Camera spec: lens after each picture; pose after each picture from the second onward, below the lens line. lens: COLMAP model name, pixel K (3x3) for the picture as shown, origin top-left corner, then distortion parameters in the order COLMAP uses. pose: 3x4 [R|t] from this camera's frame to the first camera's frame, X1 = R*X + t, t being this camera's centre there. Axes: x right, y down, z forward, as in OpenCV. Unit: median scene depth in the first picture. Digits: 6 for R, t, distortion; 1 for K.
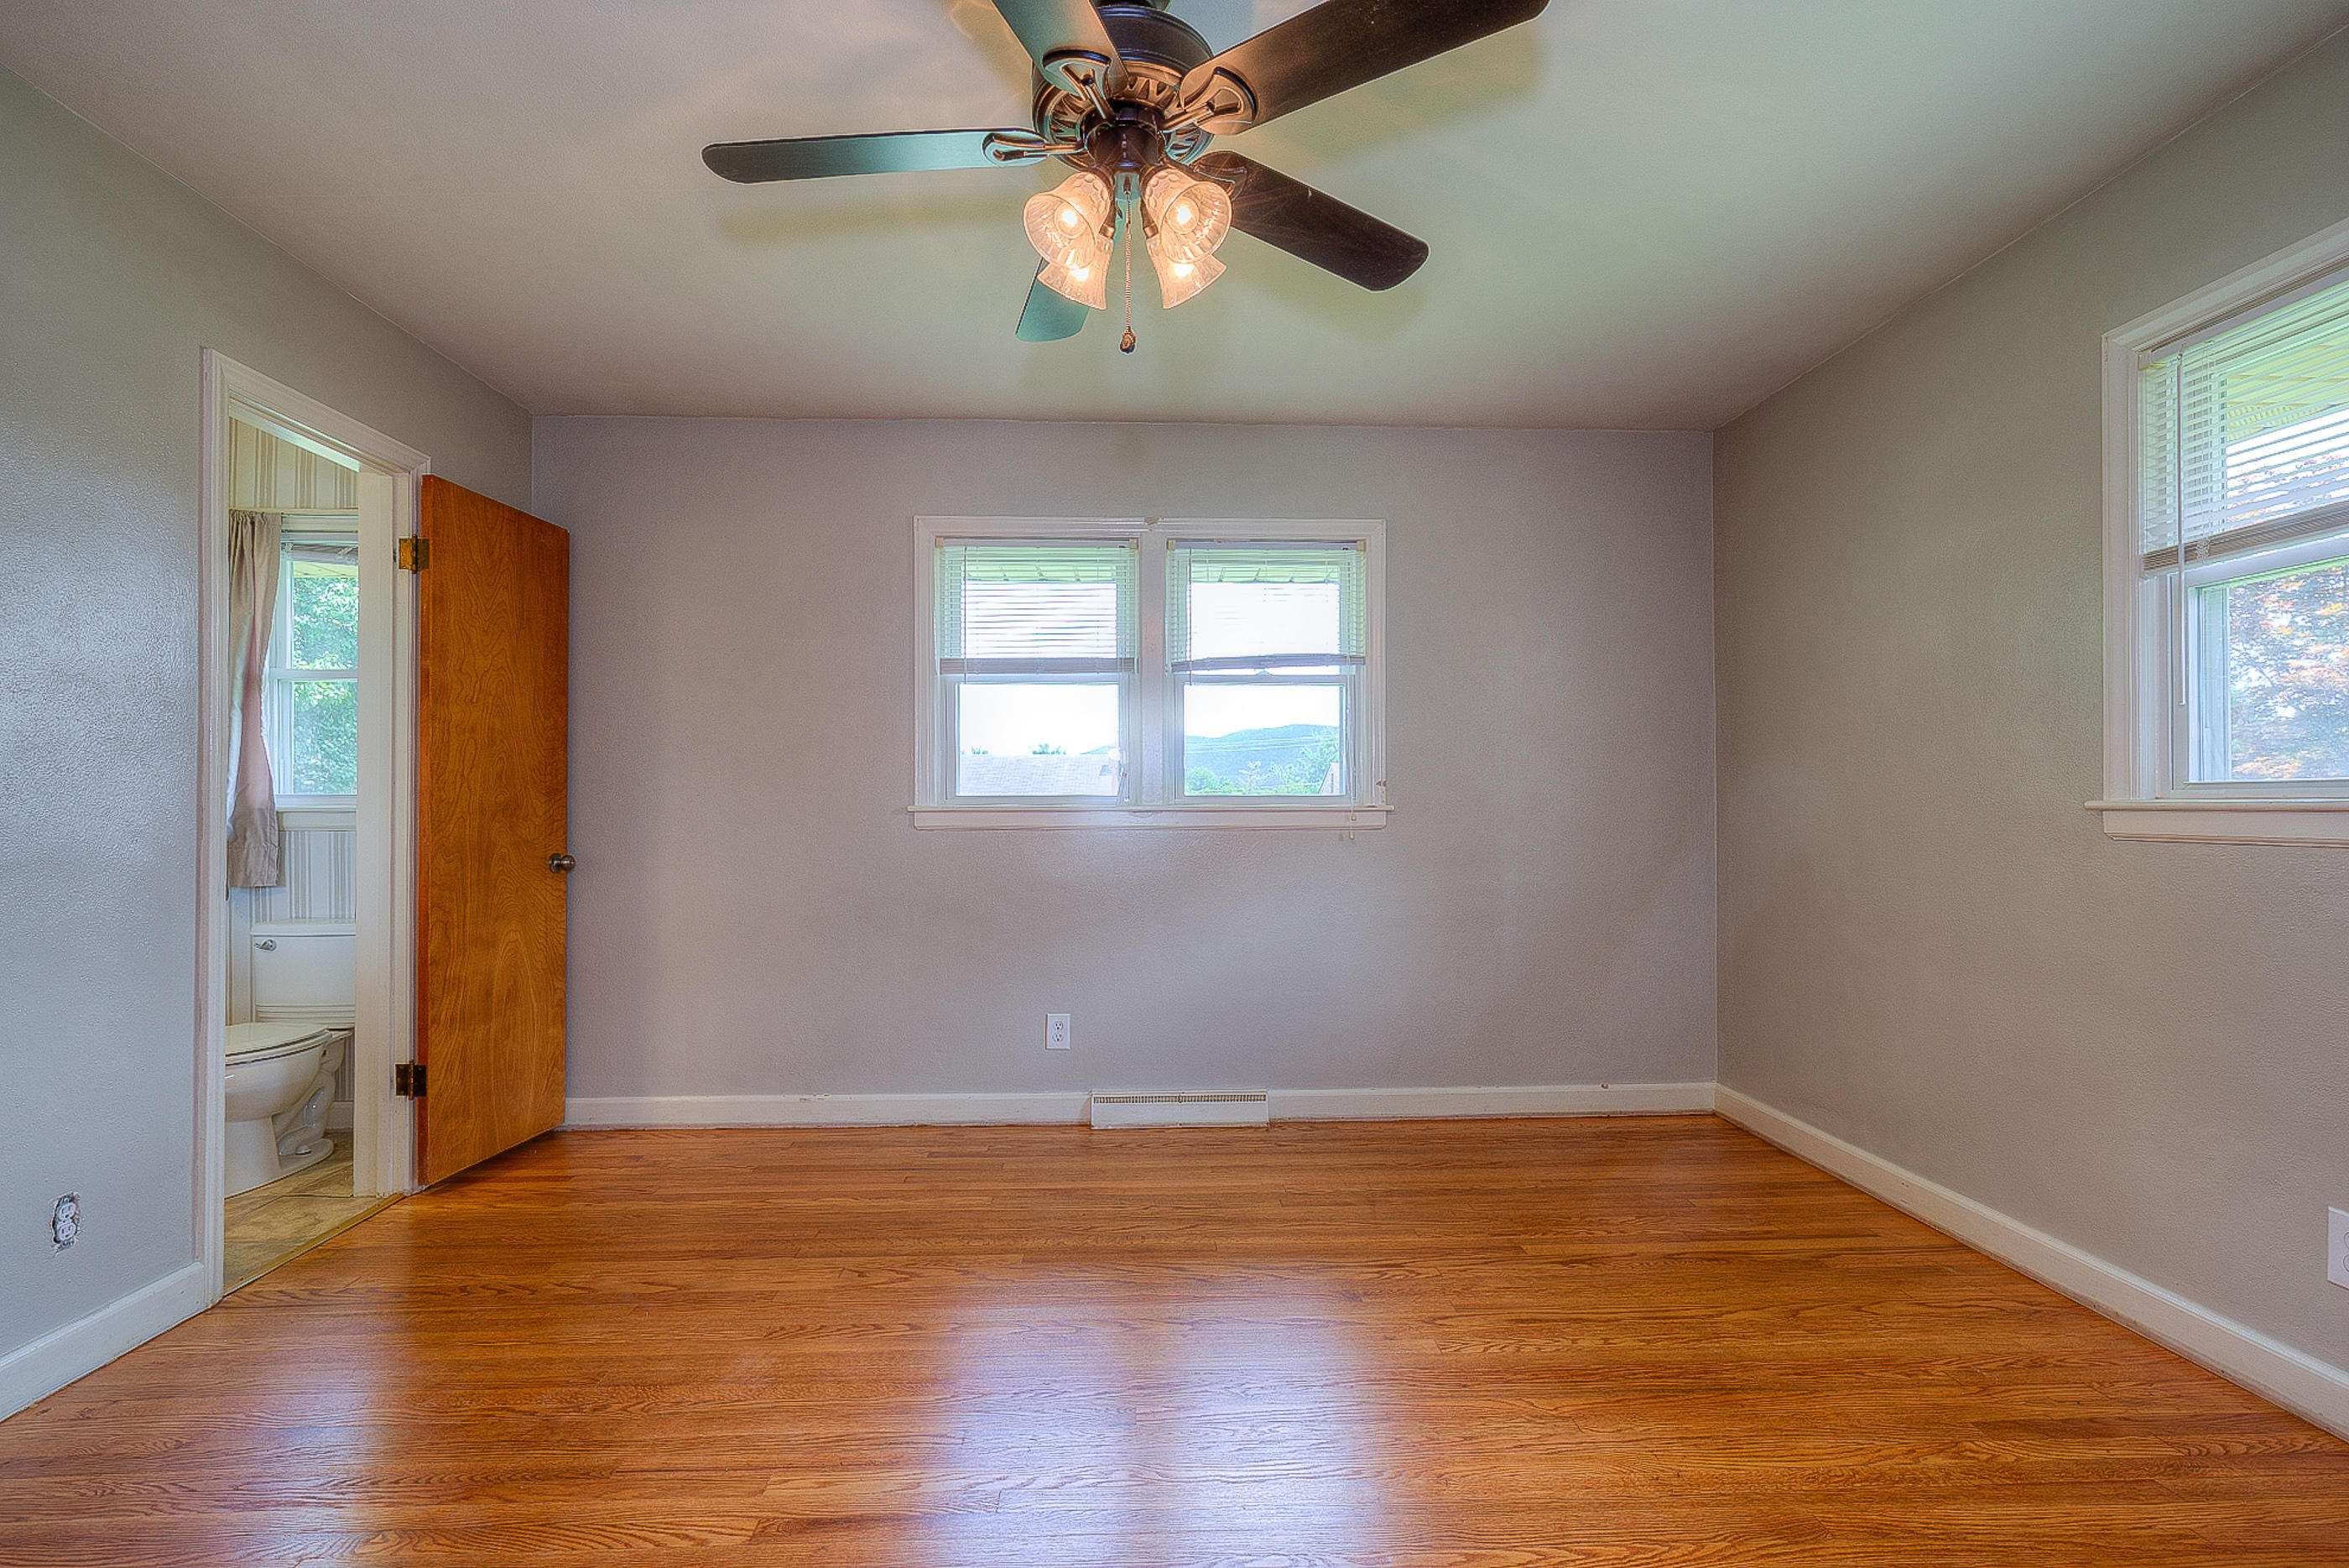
lens RADIAL K [[1057.2, 0, 1172.0], [0, 1057.2, 814.7], [0, 0, 1]] dist [-0.002158, 0.000947]
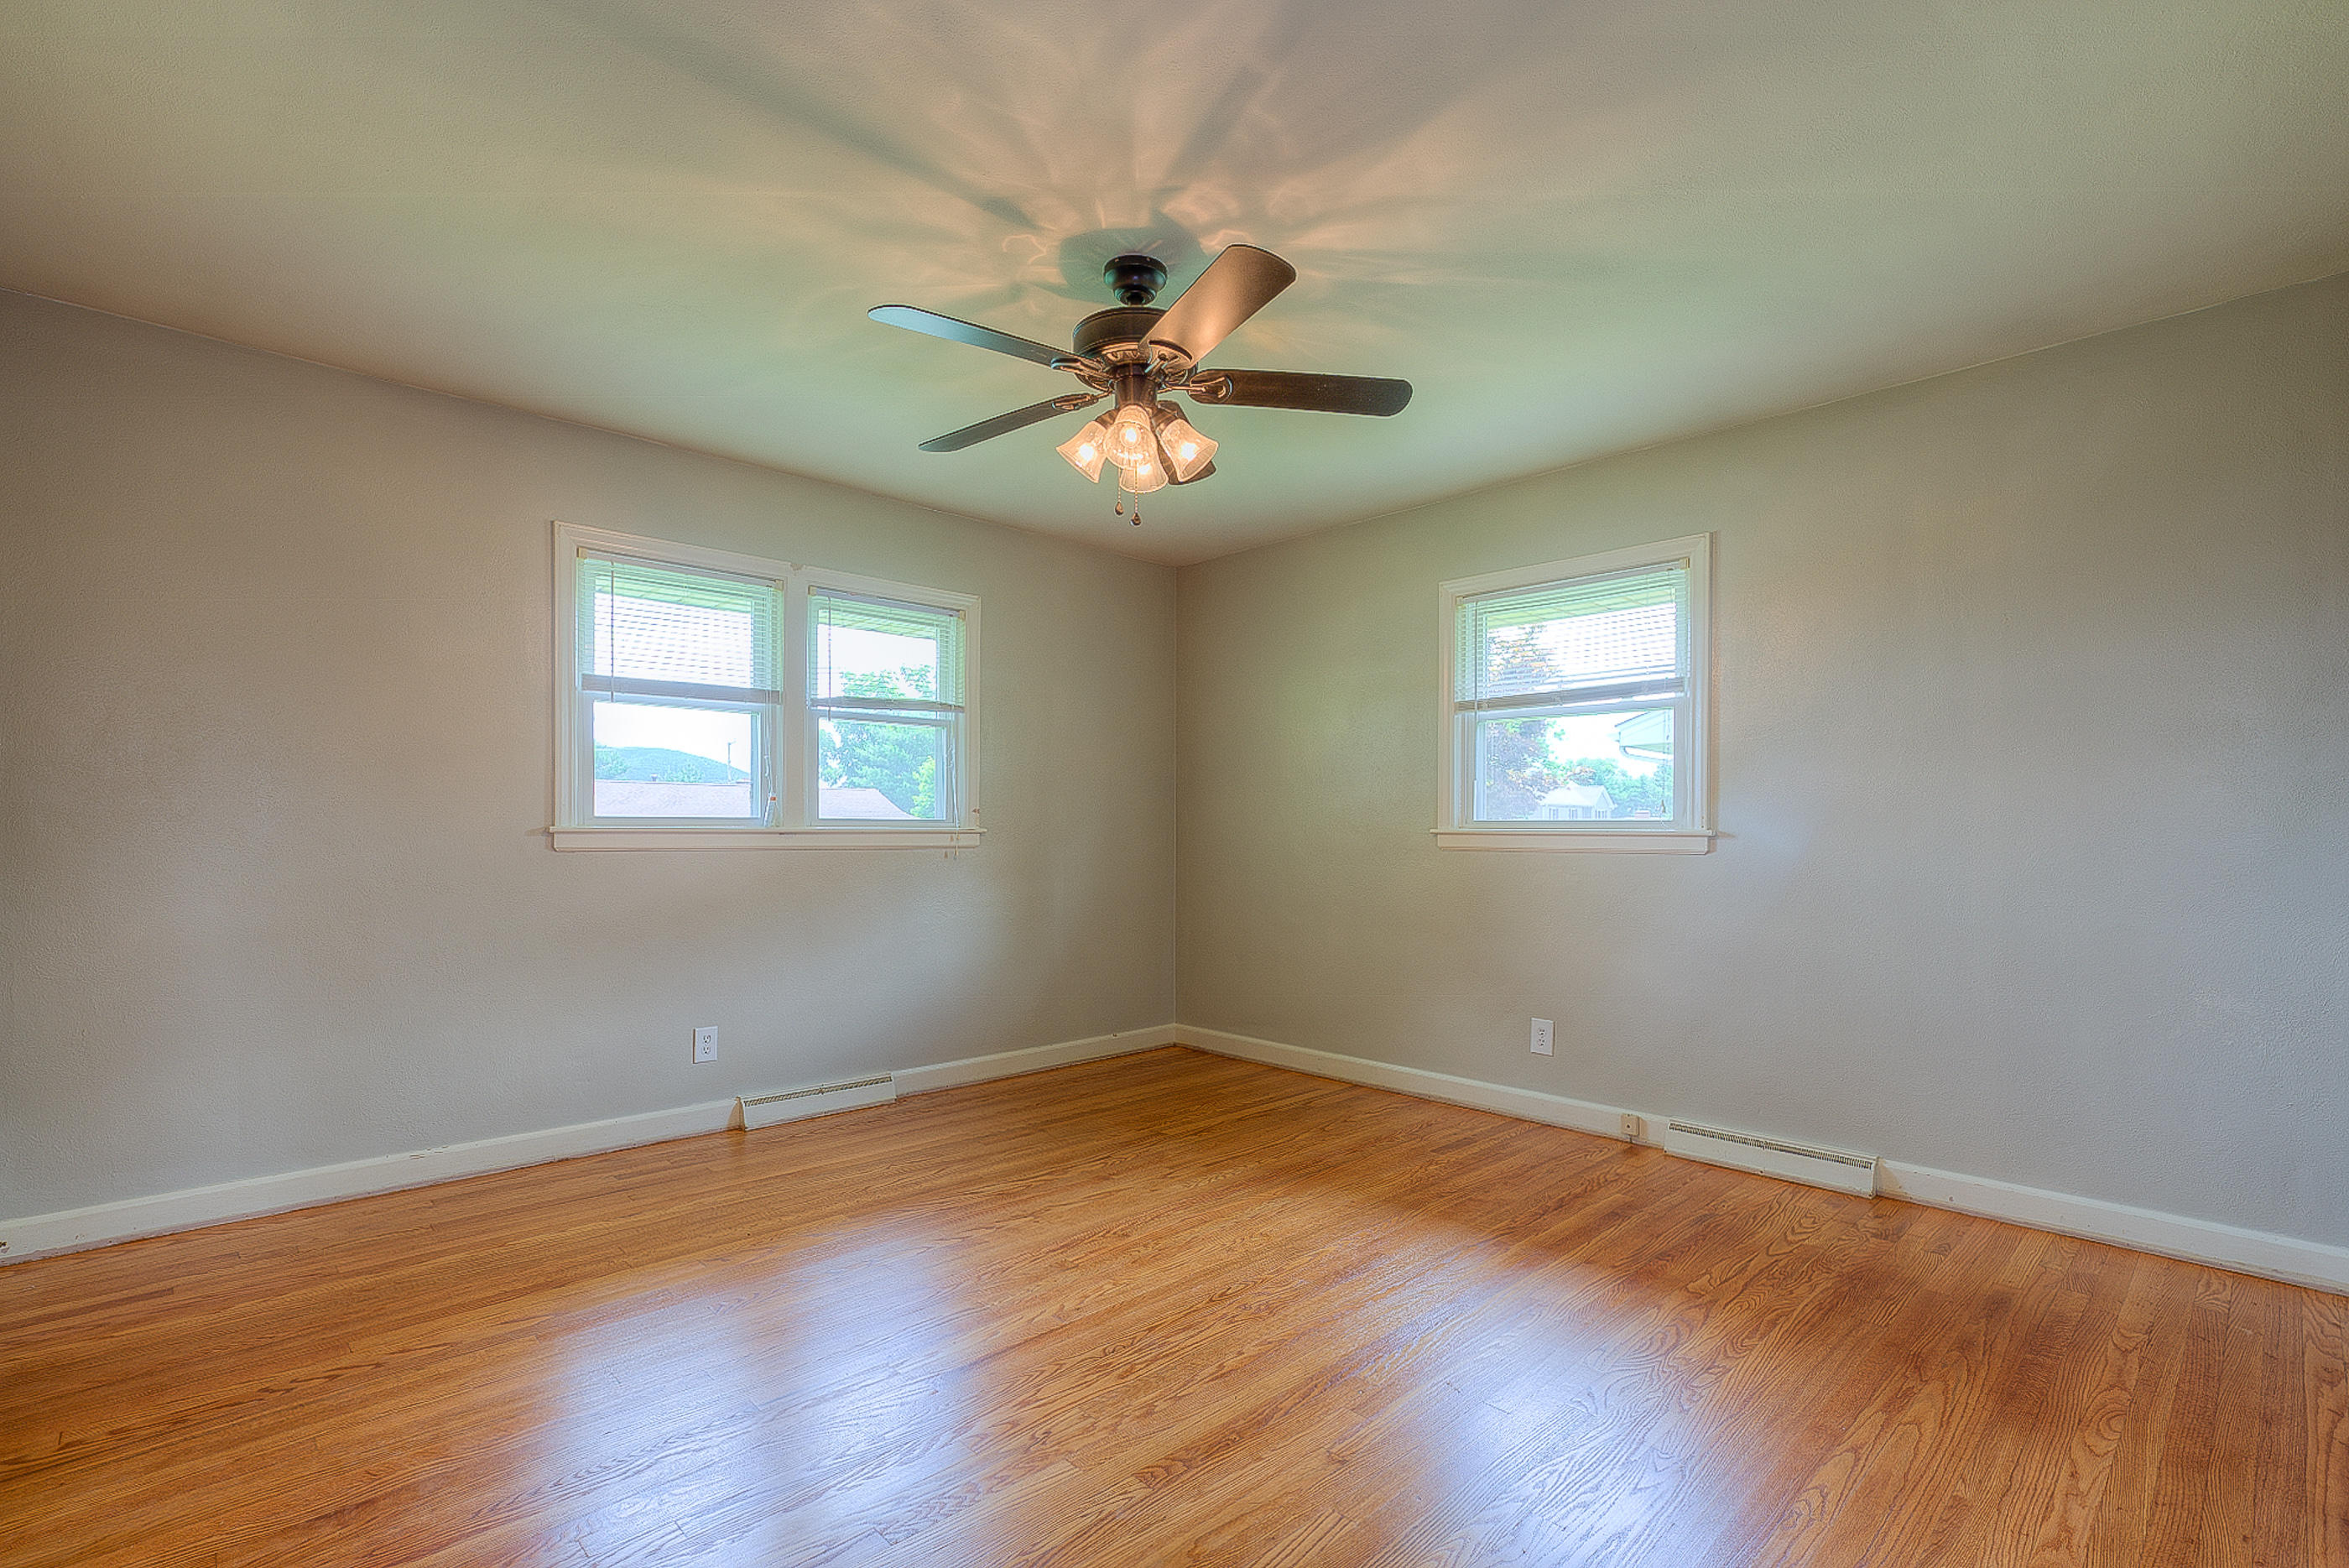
lens RADIAL K [[1051.0, 0, 1155.1], [0, 1051.0, 854.8], [0, 0, 1]] dist [-0.001221, 0.000521]
pose [[0.766536, -0.011838, 0.642092, -0.436580], [-0.001487, 0.999795, 0.020208, -0.003169], [-0.642199, -0.016445, 0.766362, -0.073763]]
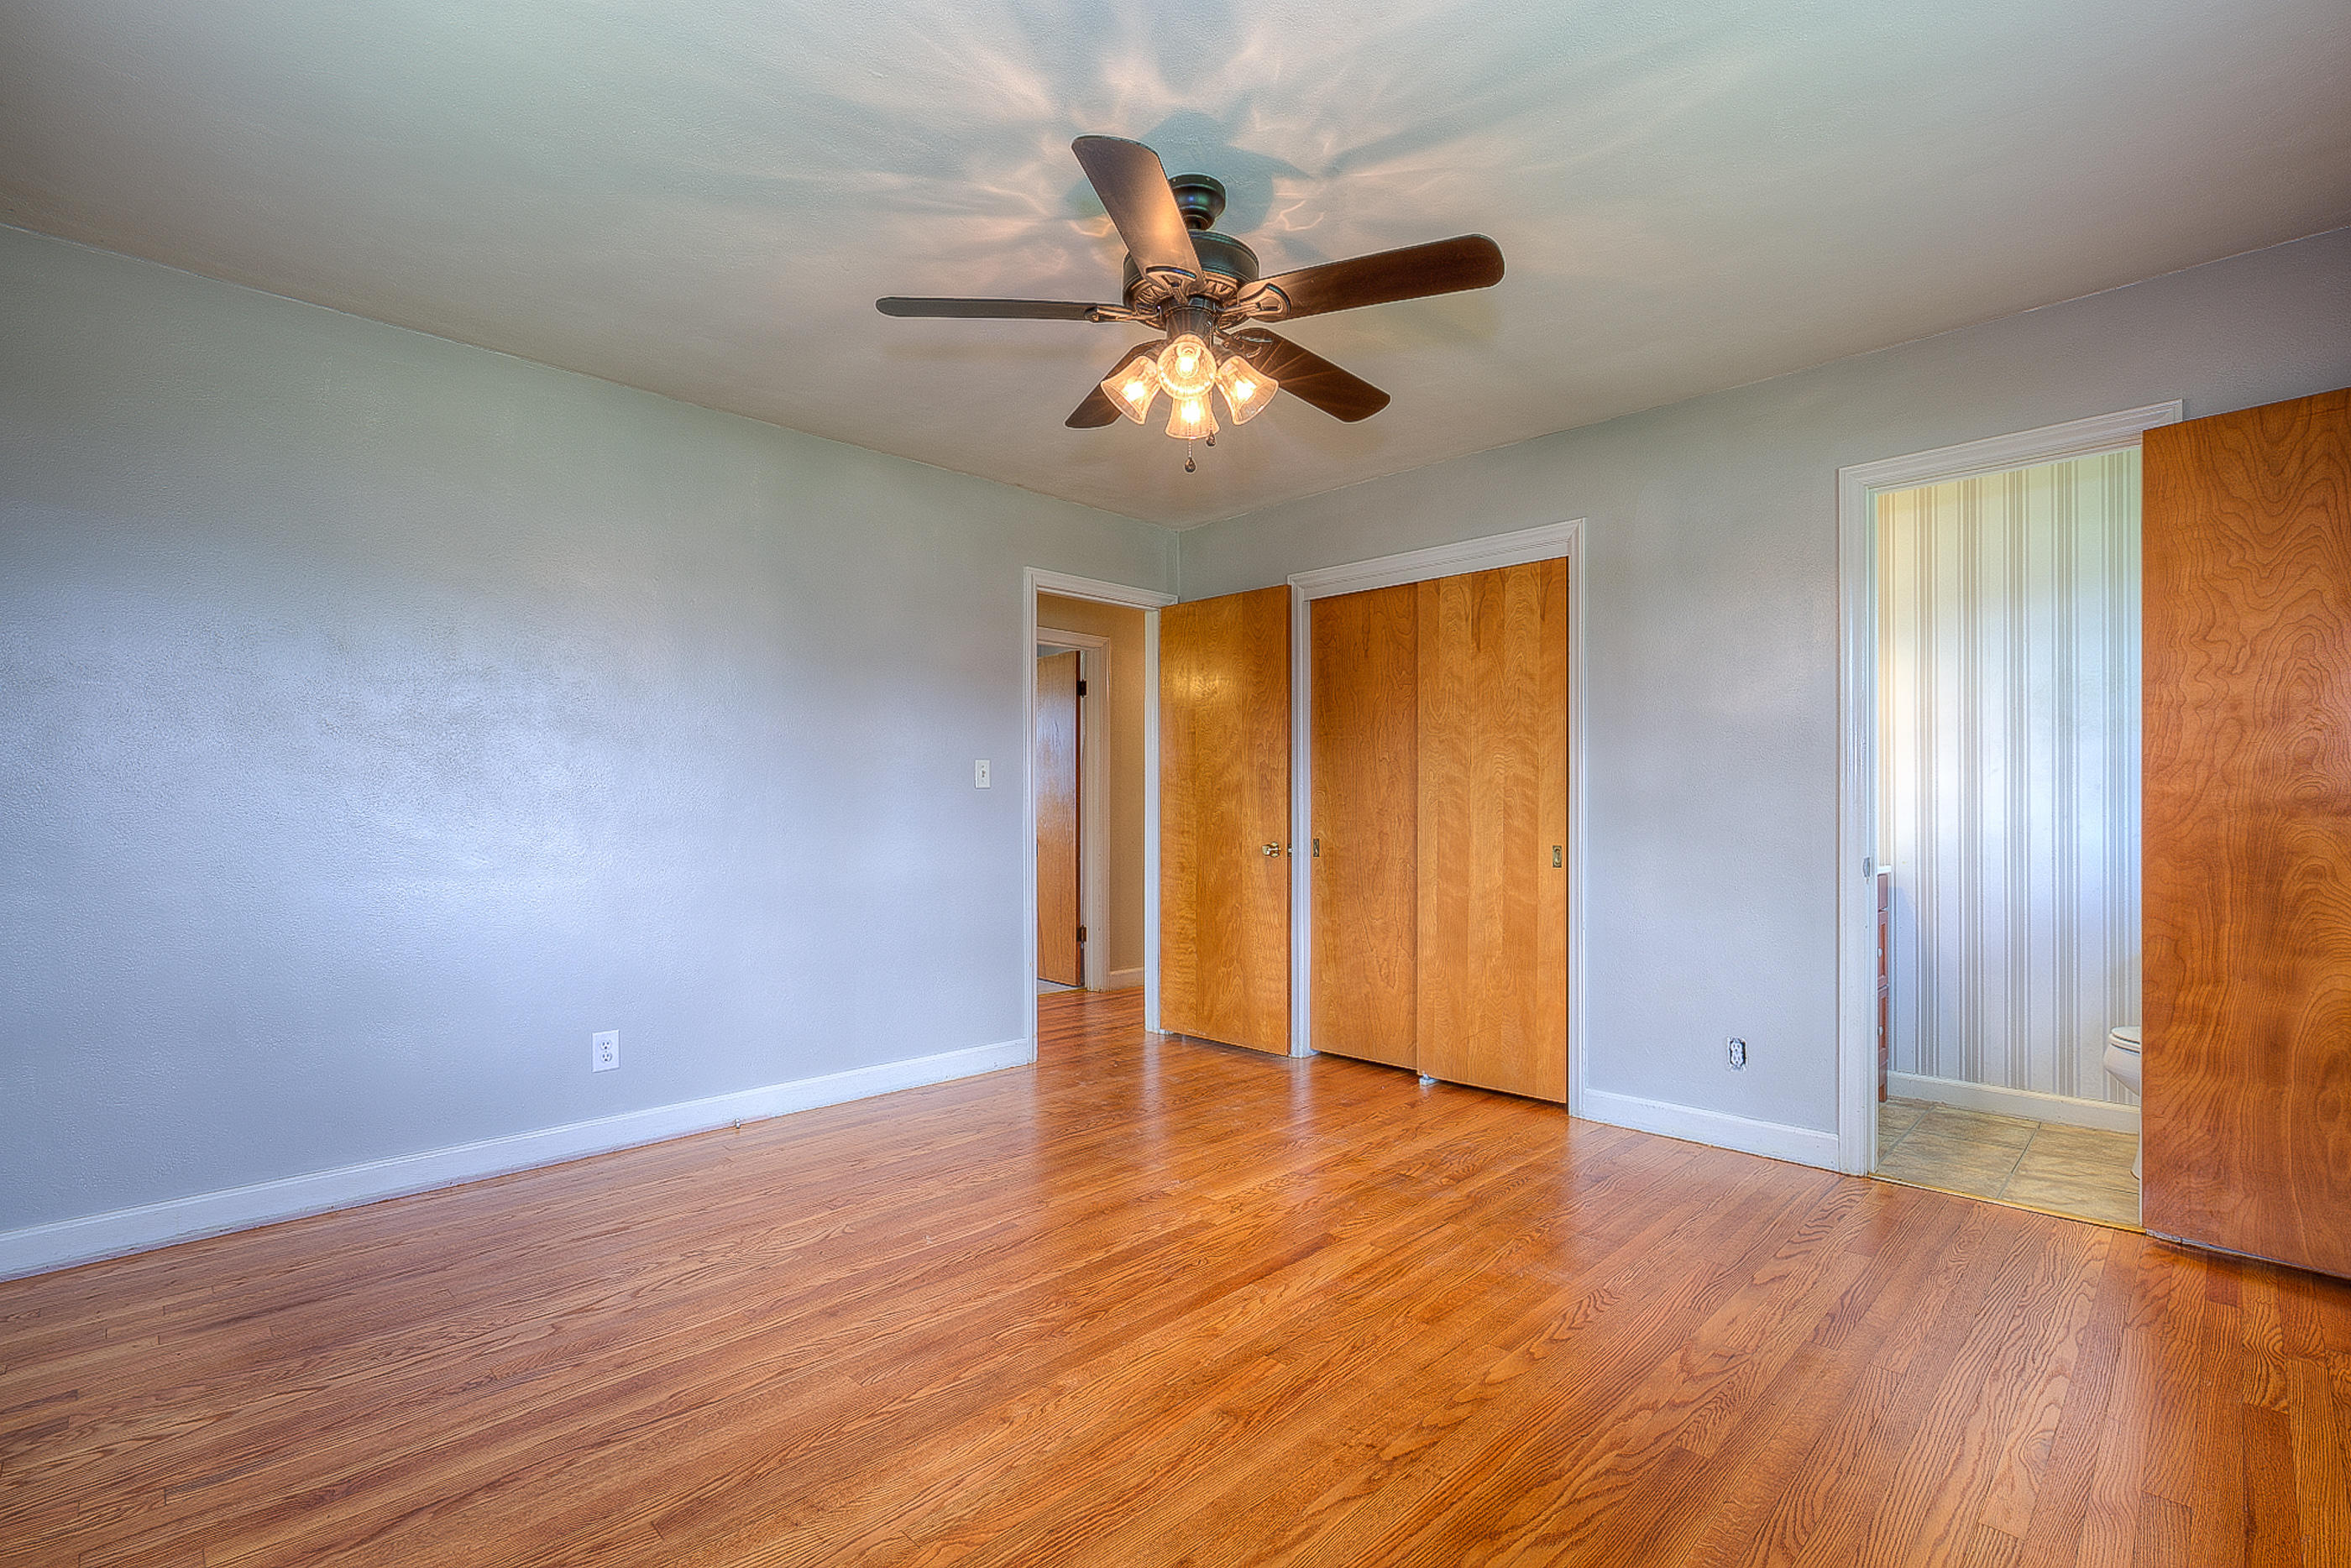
lens RADIAL K [[1057.9, 0, 1173.0], [0, 1057.9, 814.7], [0, 0, 1]] dist [-0.002158, 0.000947]
pose [[-0.744155, 0.006156, -0.667978, 0.401008], [-0.001053, 0.999945, 0.010389, -0.005599], [0.668006, 0.008435, -0.744108, 0.897762]]
